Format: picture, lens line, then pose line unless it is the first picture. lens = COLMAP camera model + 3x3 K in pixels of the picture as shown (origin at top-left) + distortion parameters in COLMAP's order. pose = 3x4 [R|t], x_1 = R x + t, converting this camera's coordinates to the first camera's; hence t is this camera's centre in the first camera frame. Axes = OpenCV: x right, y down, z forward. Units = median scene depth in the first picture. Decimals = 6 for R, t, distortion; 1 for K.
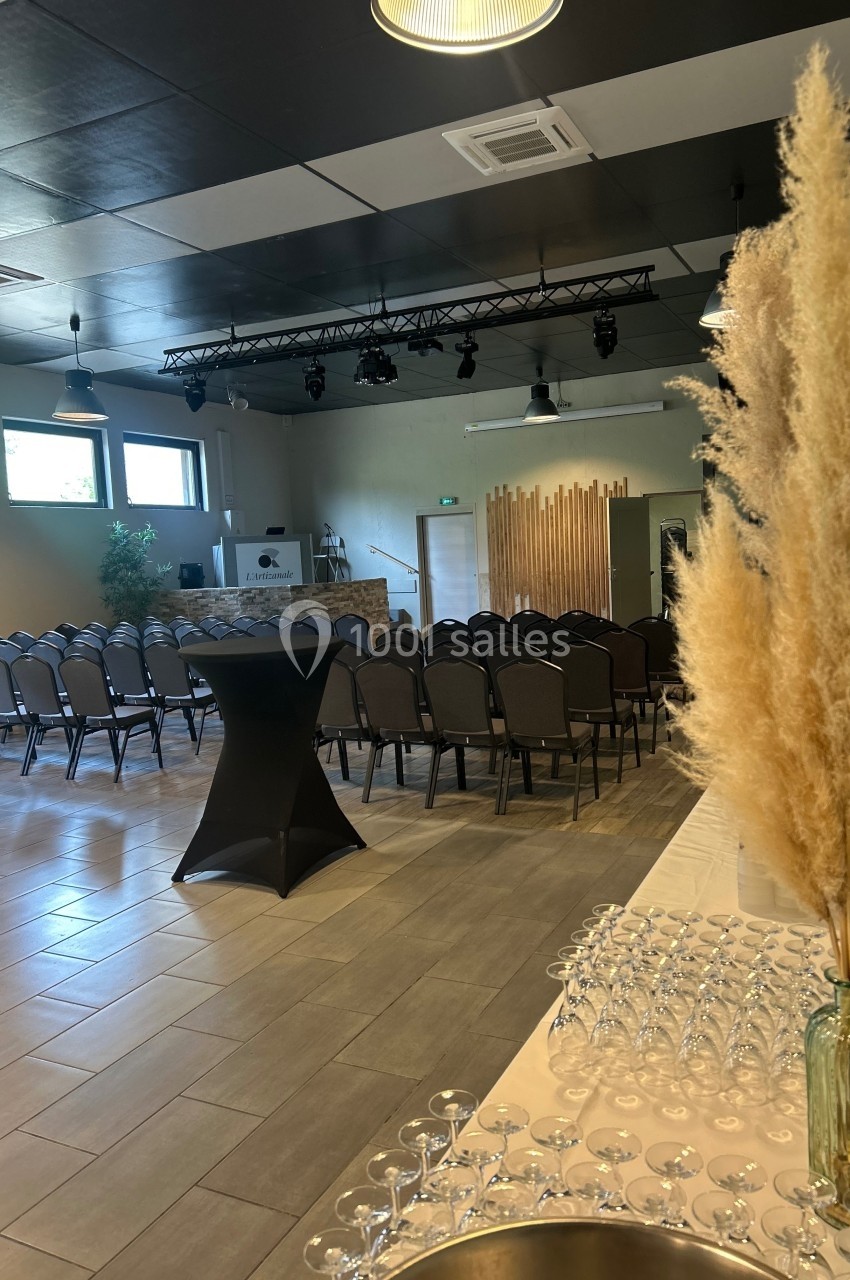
lens RADIAL K [[966.1, 0, 433.0], [0, 966.1, 644.4], [0, 0, 1]] dist [0.019002, -0.051350]
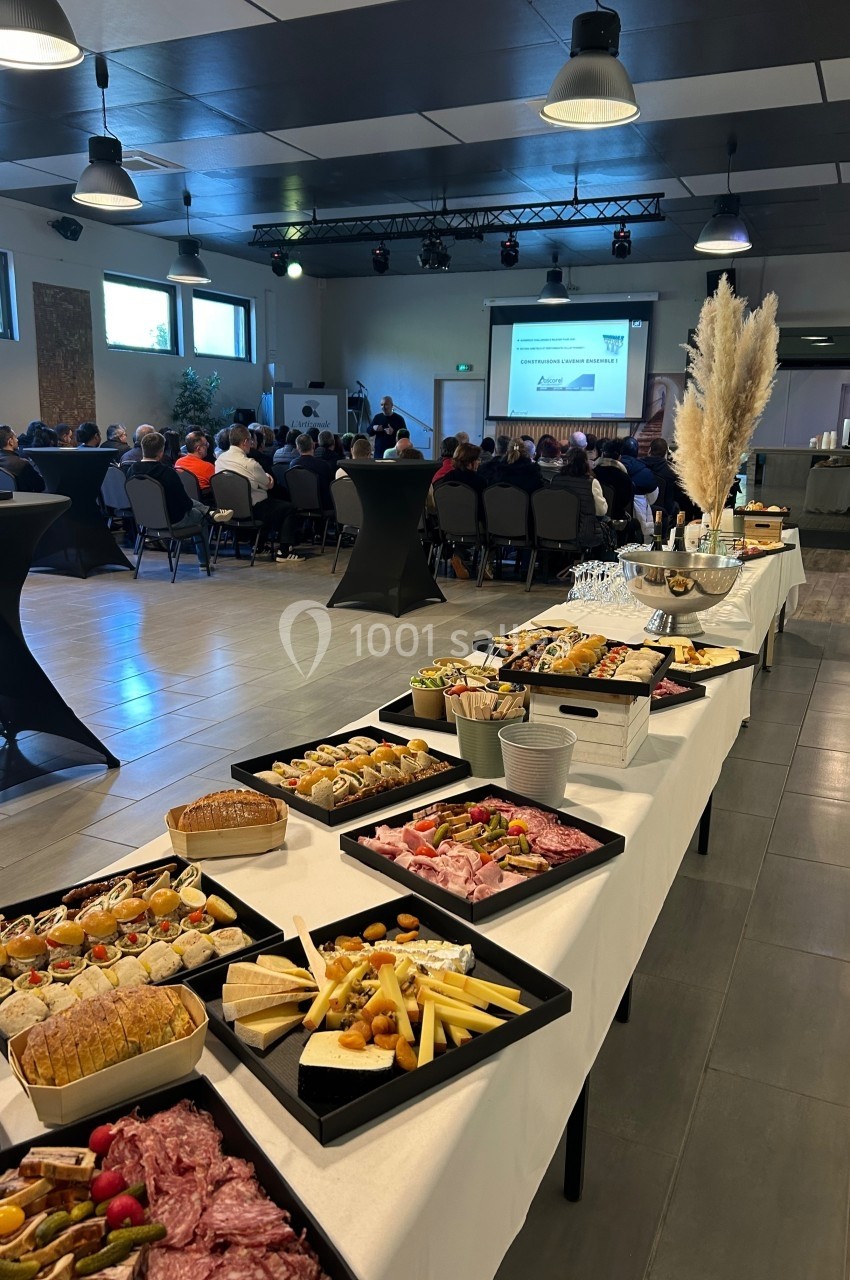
lens RADIAL K [[966.1, 0, 419.3], [0, 966.1, 646.3], [0, 0, 1]] dist [0.019002, -0.051350]
pose [[0.997830, 0.058914, 0.029384, -0.086436], [-0.062365, 0.988855, 0.135187, 0.043865], [-0.021092, -0.136726, 0.990384, -0.304250]]
